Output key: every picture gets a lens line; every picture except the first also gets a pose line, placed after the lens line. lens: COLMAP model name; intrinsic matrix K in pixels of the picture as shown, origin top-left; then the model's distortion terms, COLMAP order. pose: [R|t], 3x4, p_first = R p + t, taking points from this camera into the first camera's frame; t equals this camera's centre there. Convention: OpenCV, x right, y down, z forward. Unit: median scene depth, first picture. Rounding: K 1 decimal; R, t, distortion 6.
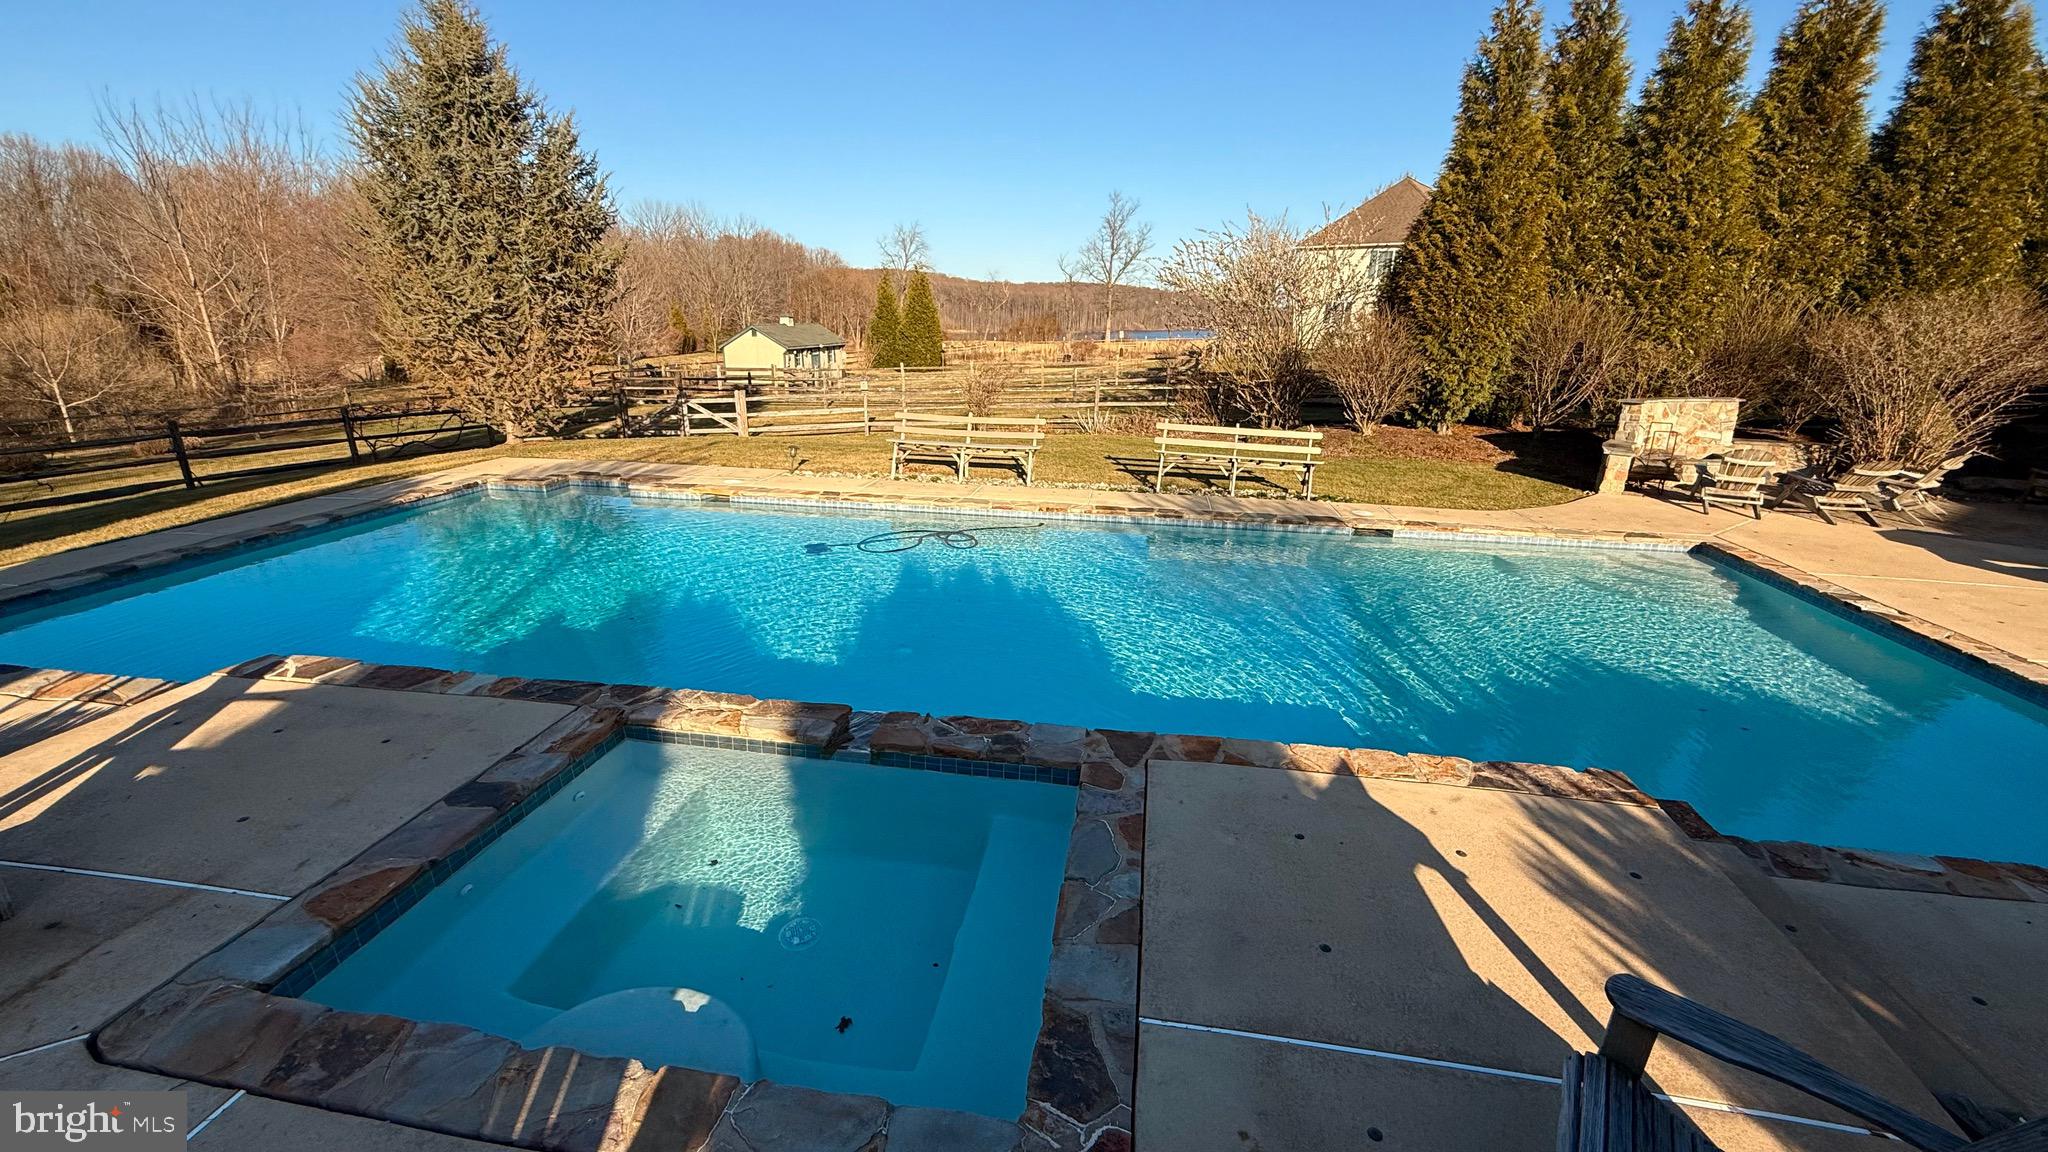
lens RADIAL K [[796.8, 0, 1024.0], [0, 796.8, 576.0], [0, 0, 1]] dist [0.000687, -0.000383]
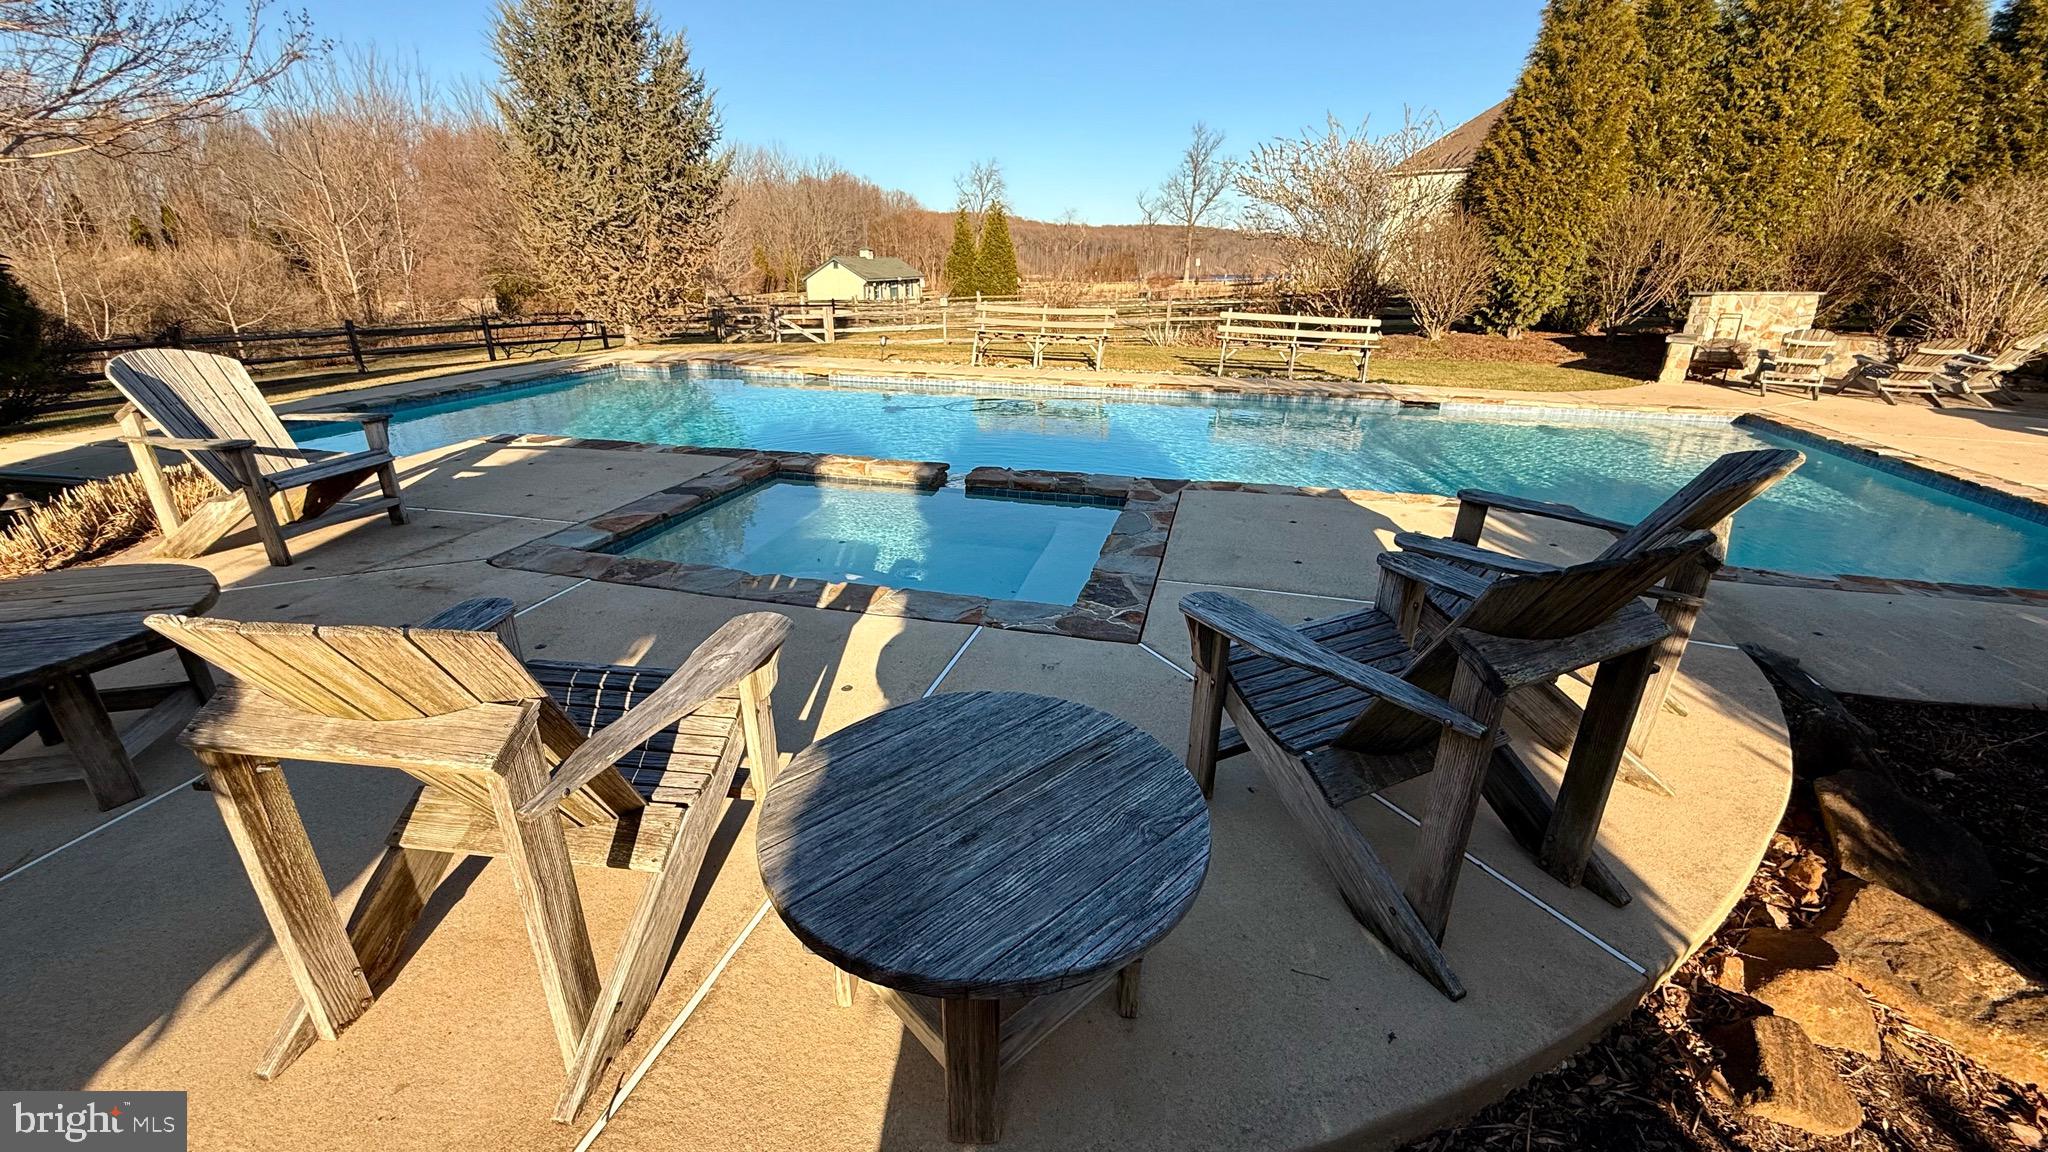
lens RADIAL K [[801.6, 0, 1024.0], [0, 801.6, 576.0], [0, 0, 1]] dist [-0.000518, 0.000056]
pose [[0.996026, 0.028728, -0.084302, 0.004621], [-0.023837, 0.998005, 0.058458, 0.086563], [0.085813, -0.056216, 0.994724, -0.087534]]
